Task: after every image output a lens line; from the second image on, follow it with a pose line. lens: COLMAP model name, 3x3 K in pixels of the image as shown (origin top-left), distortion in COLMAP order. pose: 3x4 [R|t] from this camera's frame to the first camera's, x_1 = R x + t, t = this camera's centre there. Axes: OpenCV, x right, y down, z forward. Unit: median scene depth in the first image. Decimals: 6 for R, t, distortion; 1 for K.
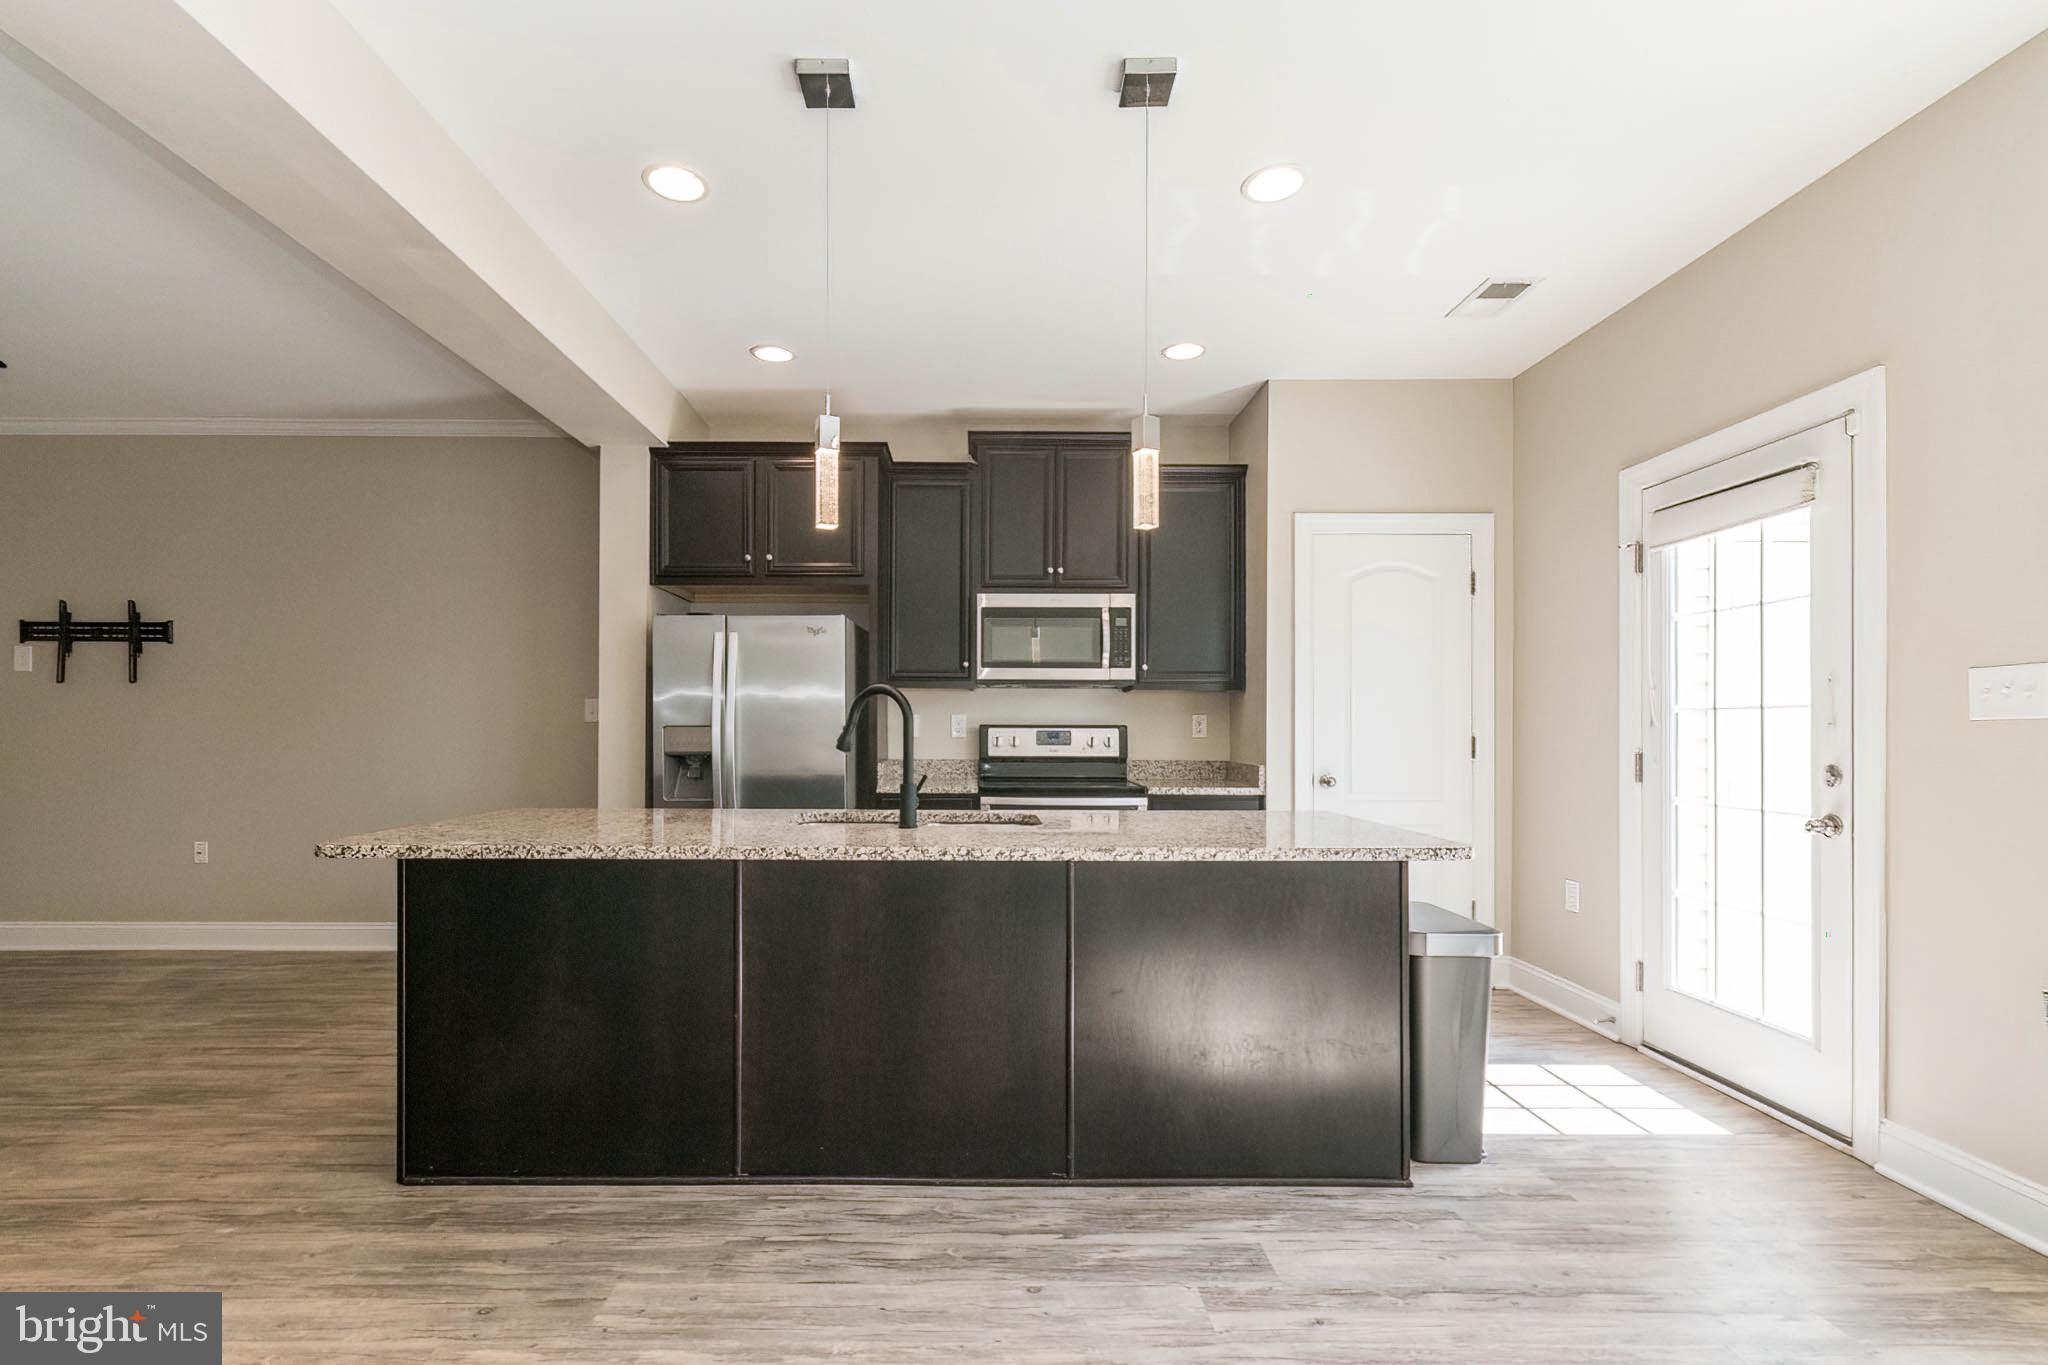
lens RADIAL K [[912.5, 0, 998.5], [0, 912.5, 733.4], [0, 0, 1]] dist [0.002603, -0.001554]
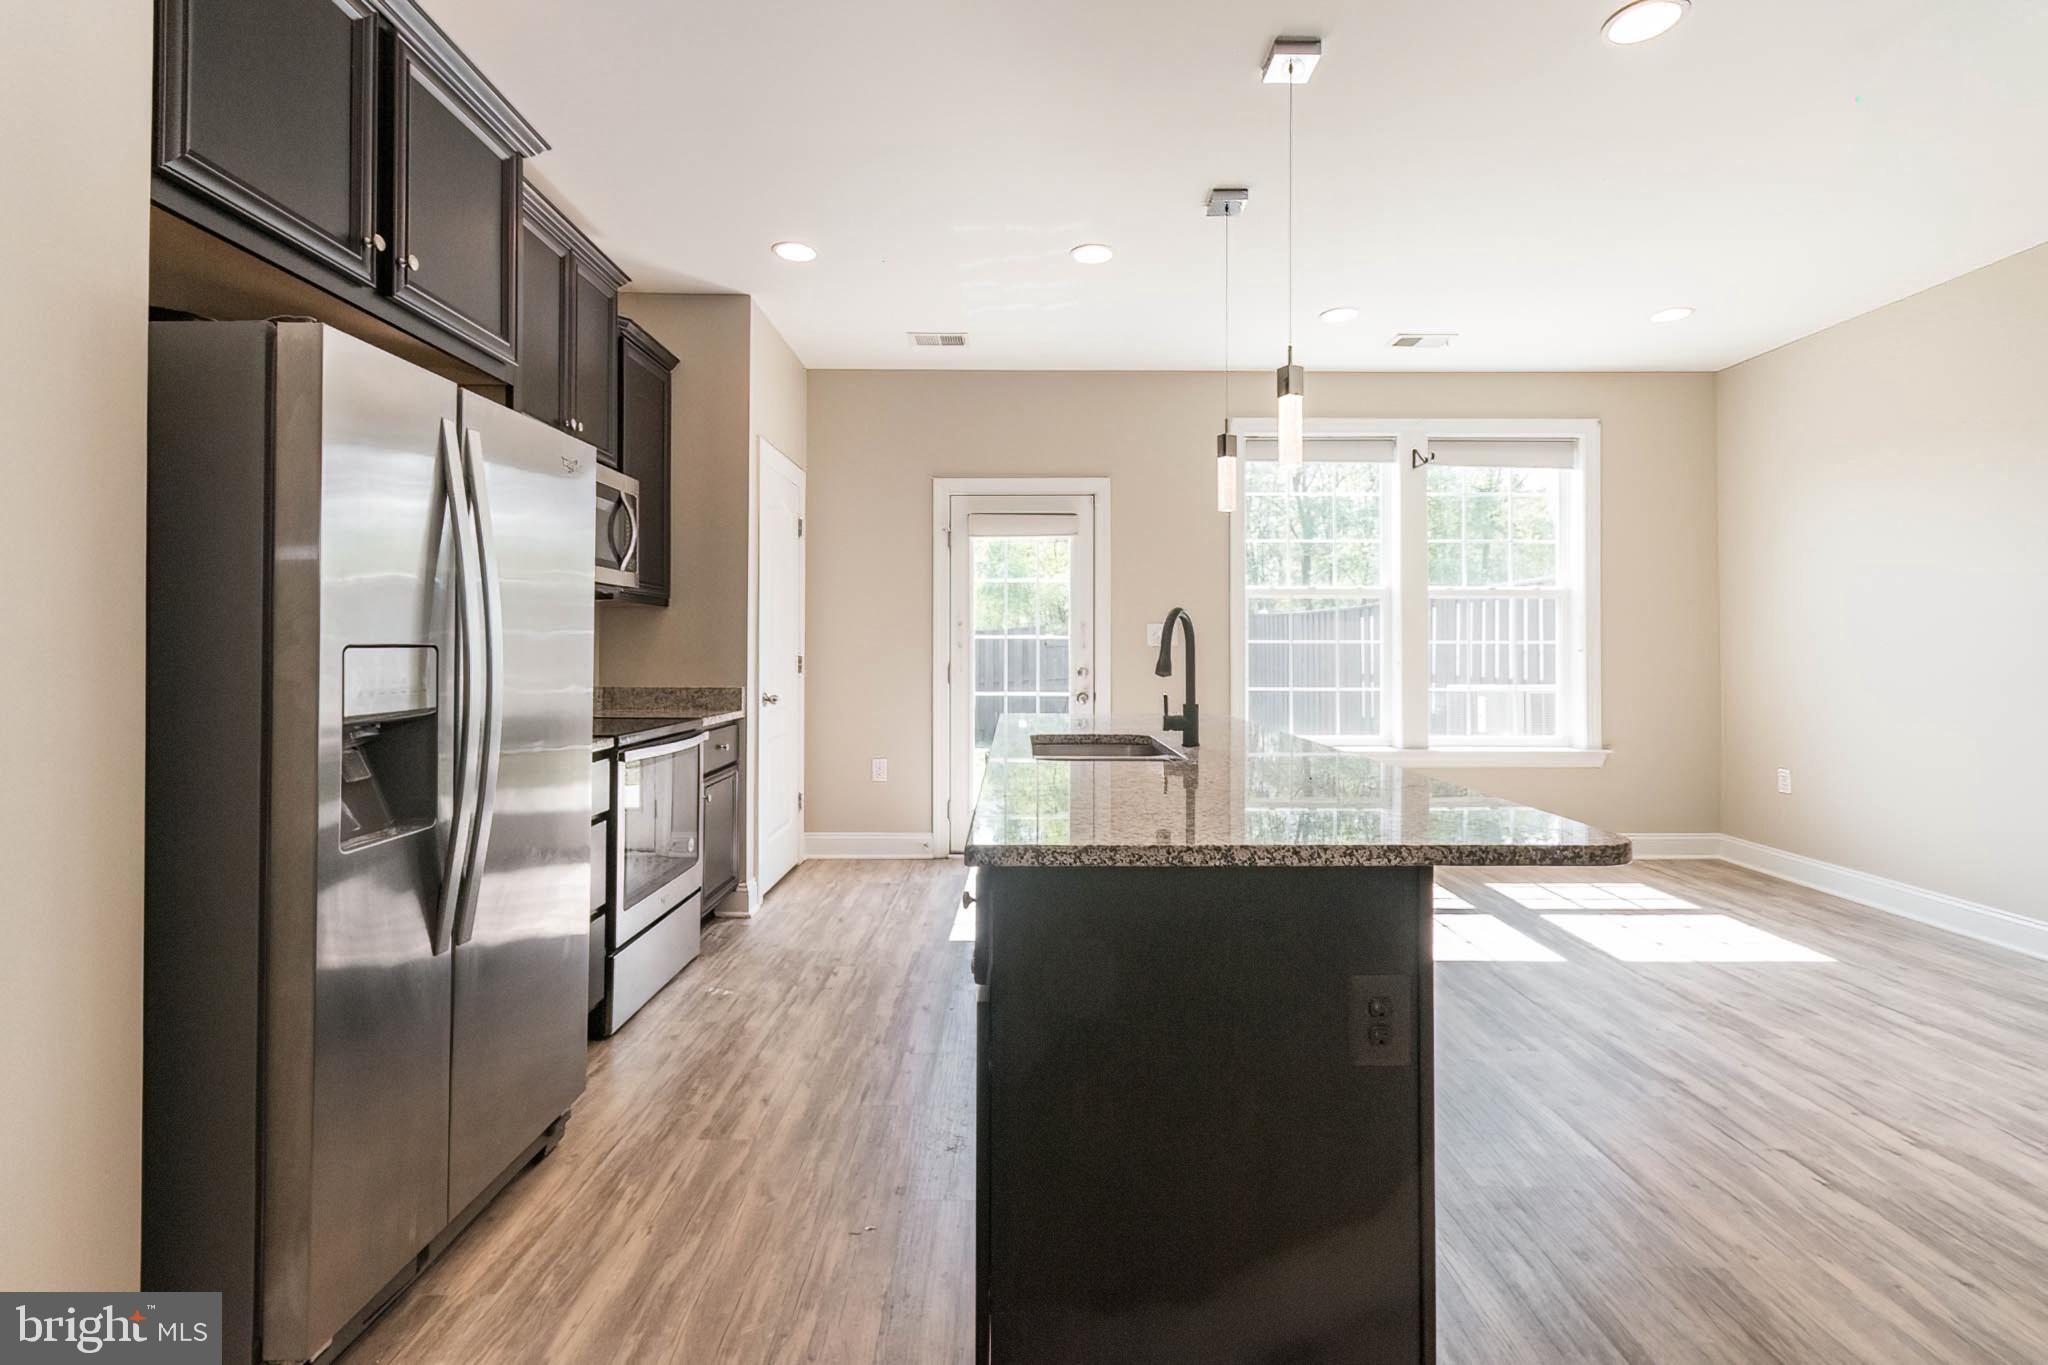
lens RADIAL K [[912.5, 0, 1028.6], [0, 912.5, 634.9], [0, 0, 1]] dist [0.002603, -0.001554]
pose [[0.002652, 0.013921, 0.999900, -0.683401], [0.004203, 0.999894, -0.013932, -0.005732], [-0.999988, 0.004240, 0.002594, 0.697704]]
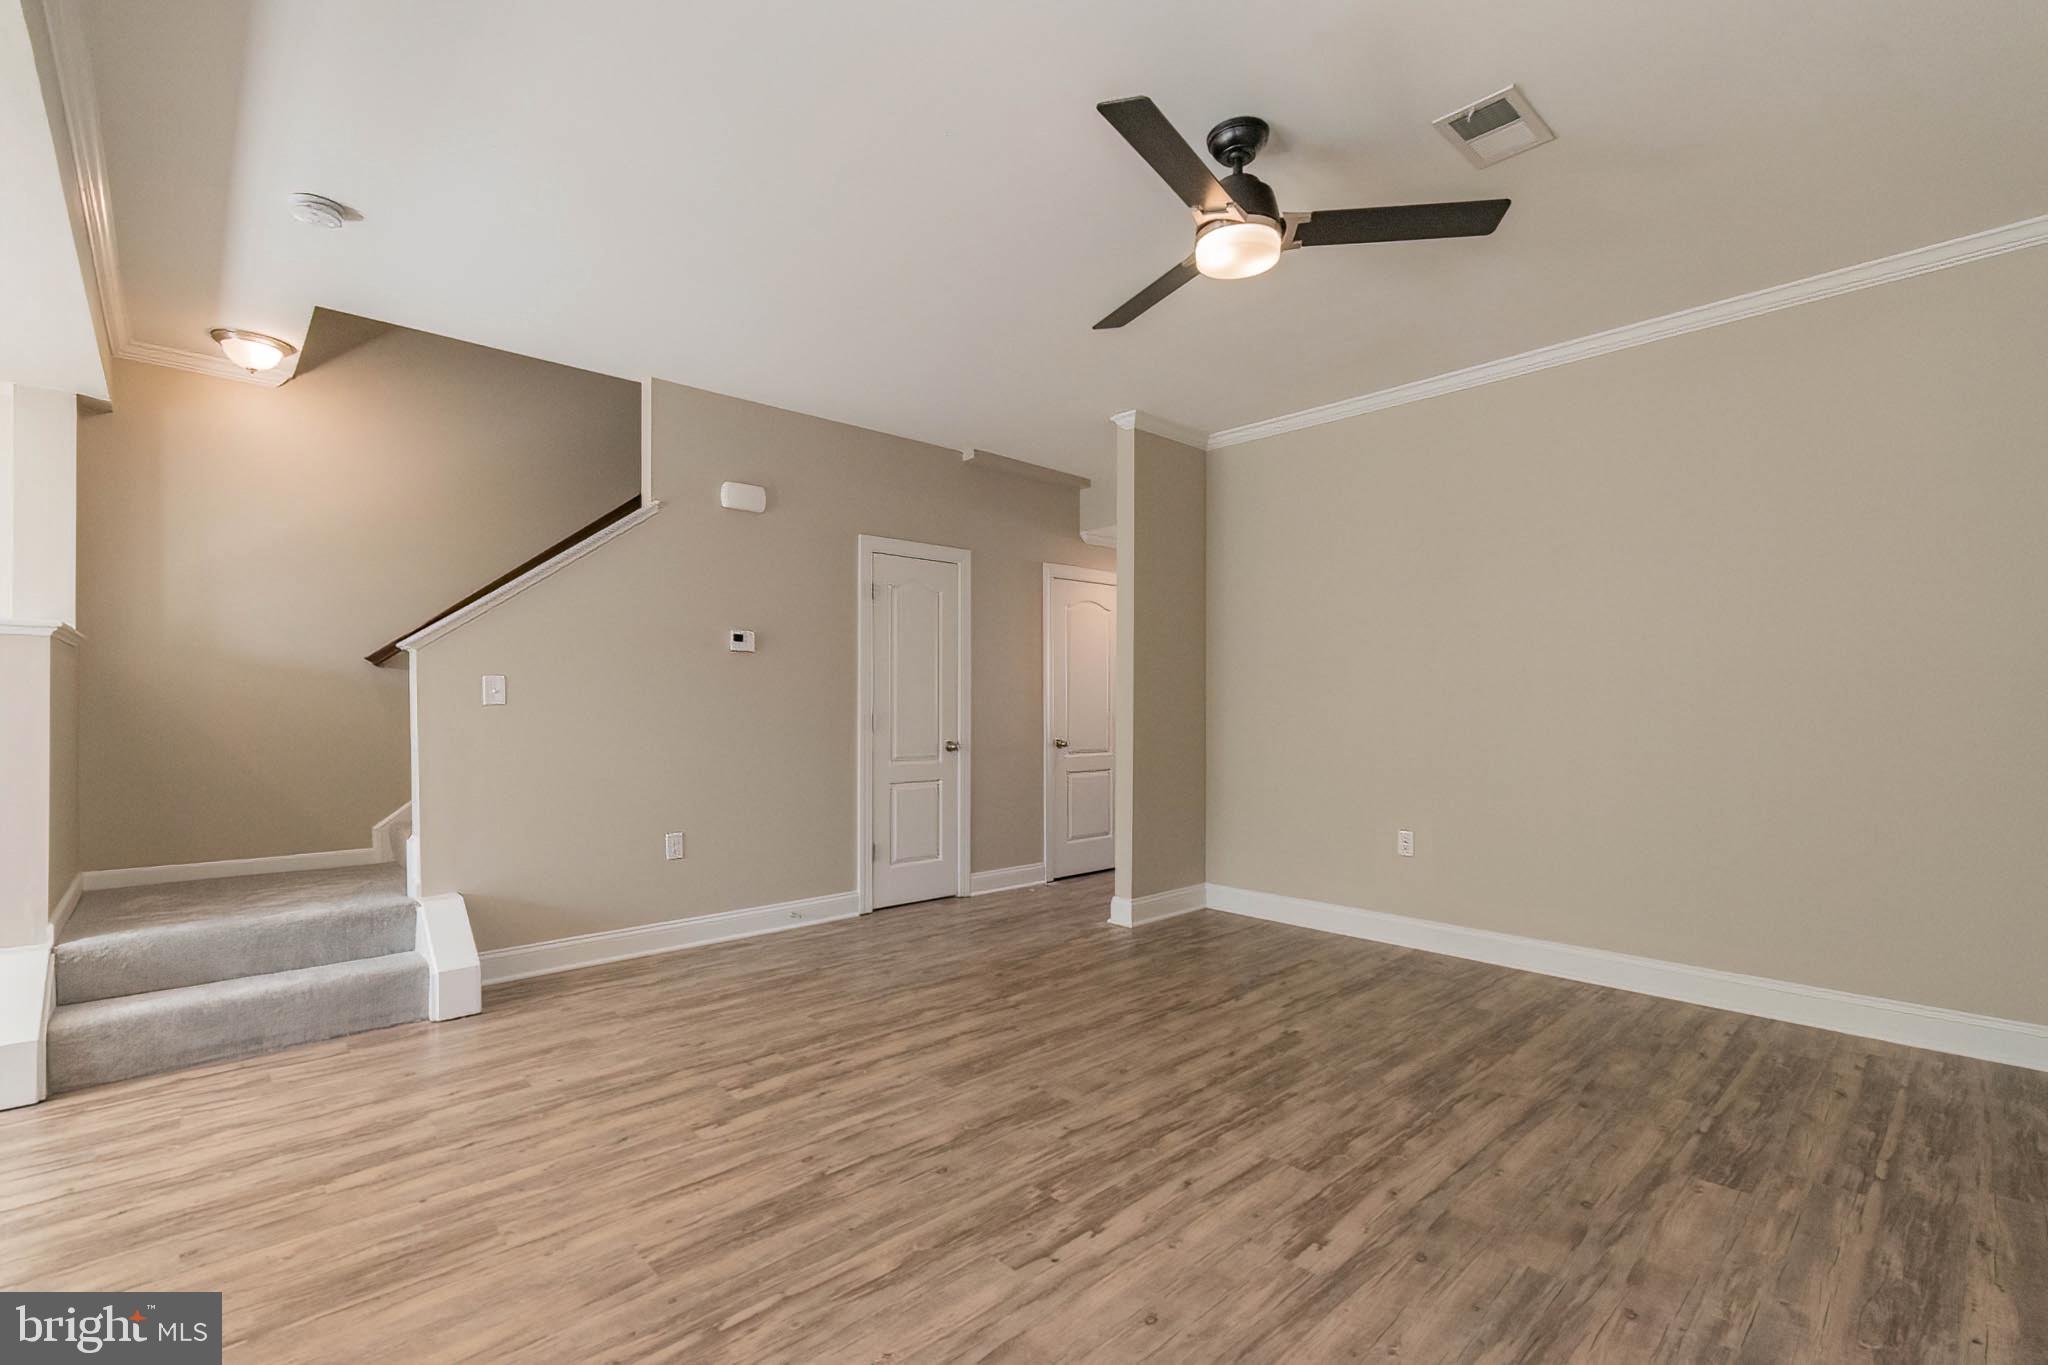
lens RADIAL K [[912.5, 0, 1007.5], [0, 912.5, 686.1], [0, 0, 1]] dist [0.002603, -0.001554]
pose [[-0.747881, -0.017526, -0.663601, -0.491428], [-0.007016, 0.999804, -0.018499, -0.008834], [0.663795, -0.009179, -0.747858, 1.082183]]
